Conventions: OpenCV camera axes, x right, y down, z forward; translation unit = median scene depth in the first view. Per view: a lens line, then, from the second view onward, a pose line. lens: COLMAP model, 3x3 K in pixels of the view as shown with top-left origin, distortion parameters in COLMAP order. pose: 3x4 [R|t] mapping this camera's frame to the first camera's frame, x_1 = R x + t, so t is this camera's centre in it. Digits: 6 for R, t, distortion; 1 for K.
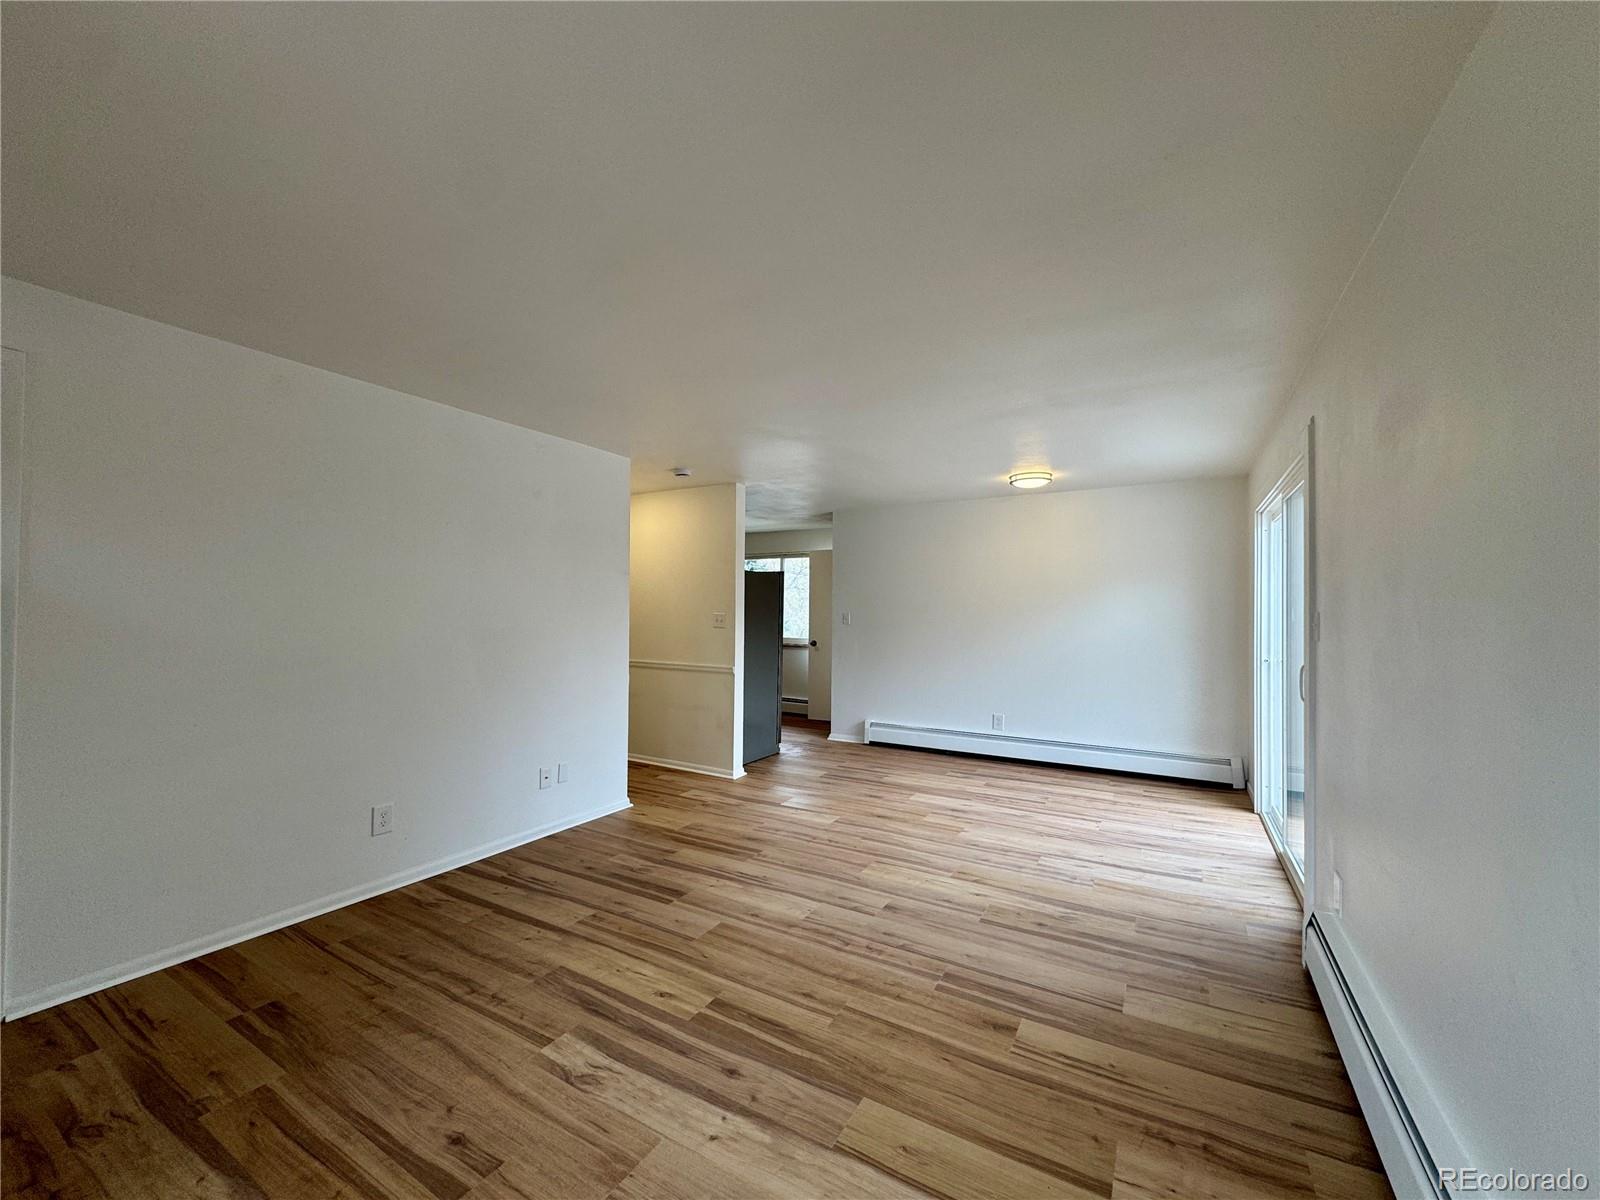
lens RADIAL K [[634.2, 0, 800.0], [0, 634.2, 600.0], [0, 0, 1]] dist [-0.003883, 0.000357]
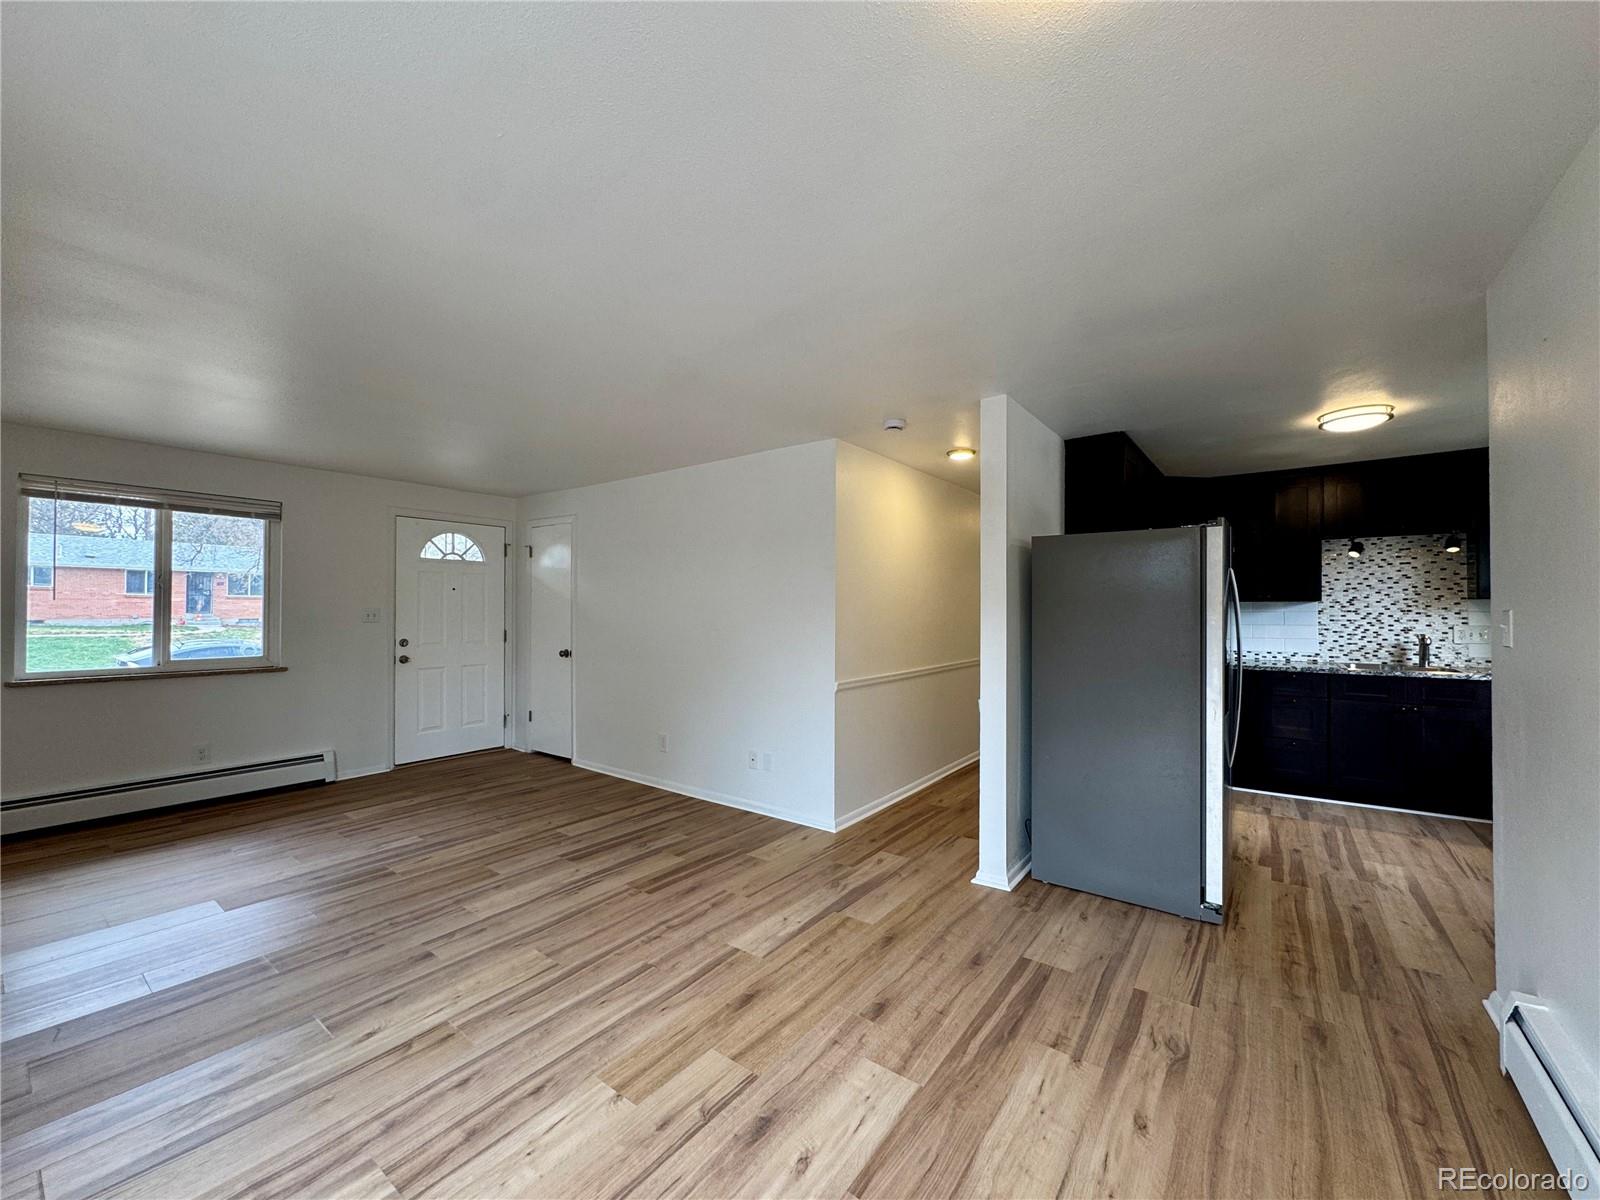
lens RADIAL K [[634.2, 0, 800.0], [0, 634.2, 600.0], [0, 0, 1]] dist [-0.003883, 0.000357]
pose [[-0.109314, -0.025187, -0.993688, 0.745152], [0.015263, 0.999519, -0.027014, 0.031690], [0.993890, -0.018120, -0.108877, 1.267057]]
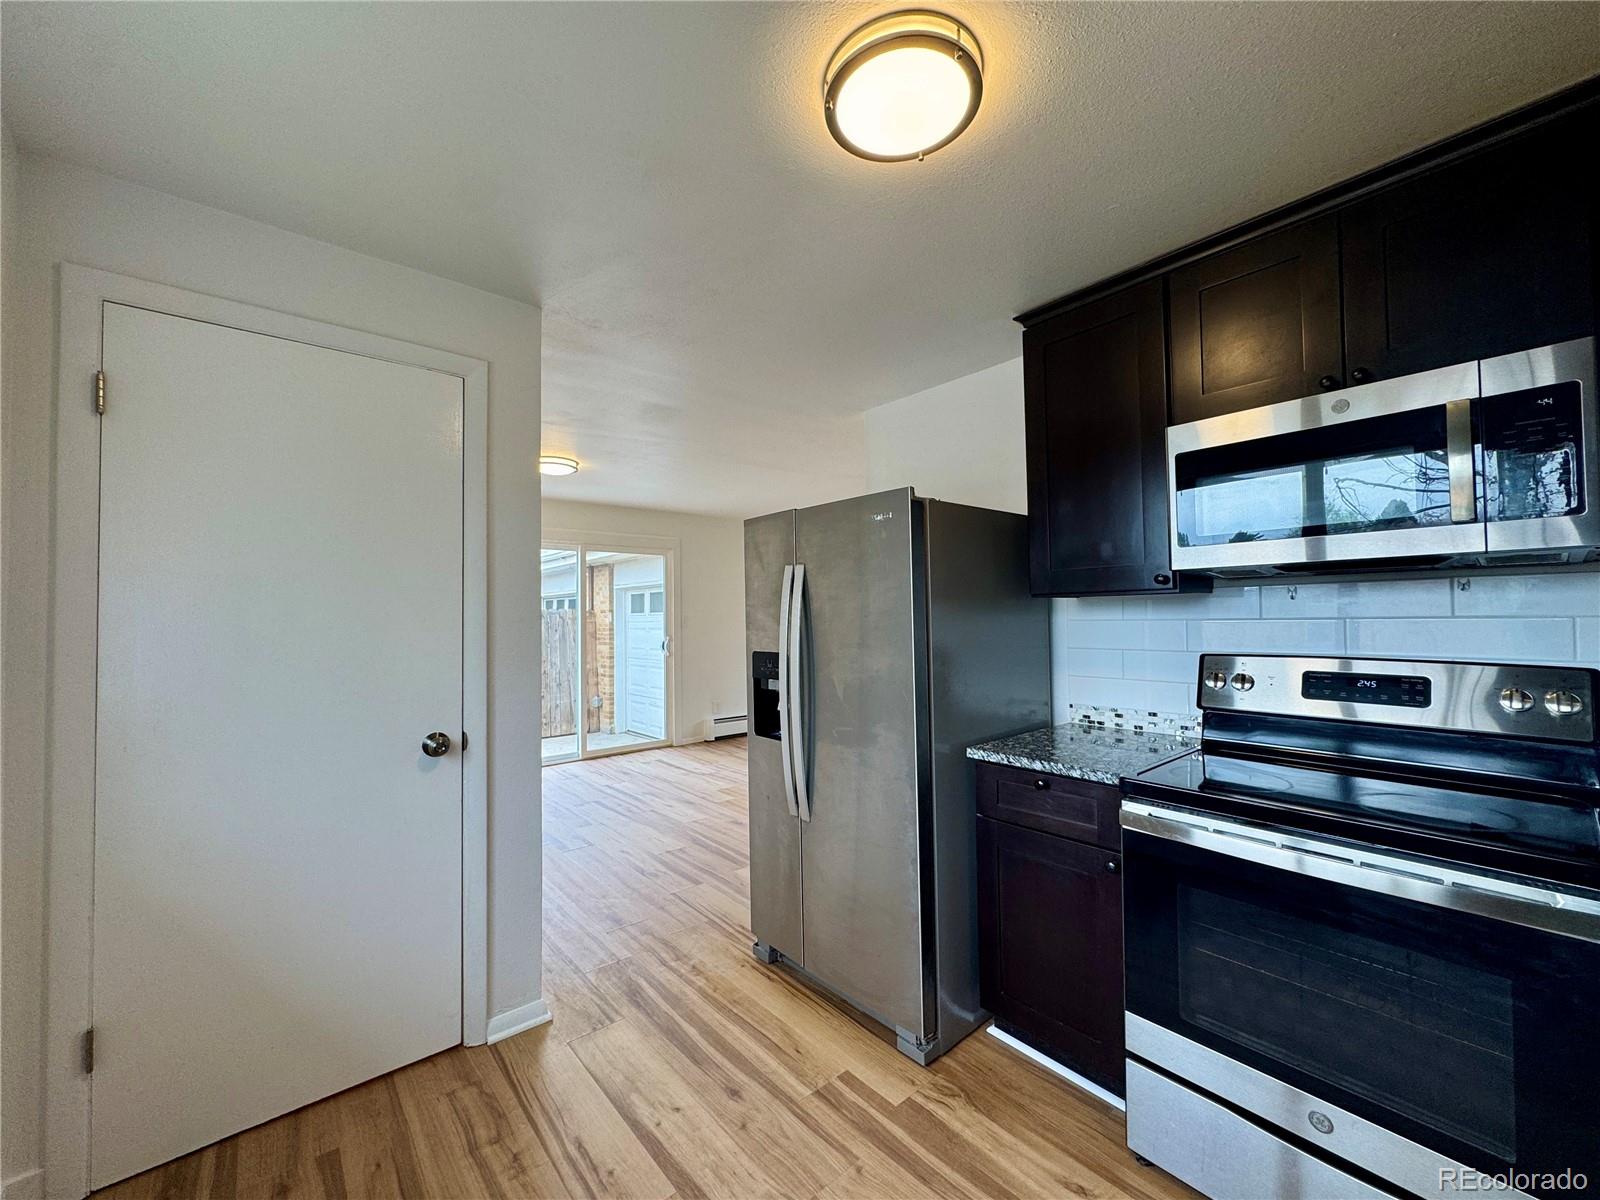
lens RADIAL K [[634.2, 0, 800.0], [0, 634.2, 600.0], [0, 0, 1]] dist [-0.003883, 0.000357]
pose [[-0.945720, 0.010478, 0.324813, -0.330867], [-0.002639, 0.999200, -0.039917, 0.039064], [-0.324972, -0.038608, -0.944935, 2.323356]]
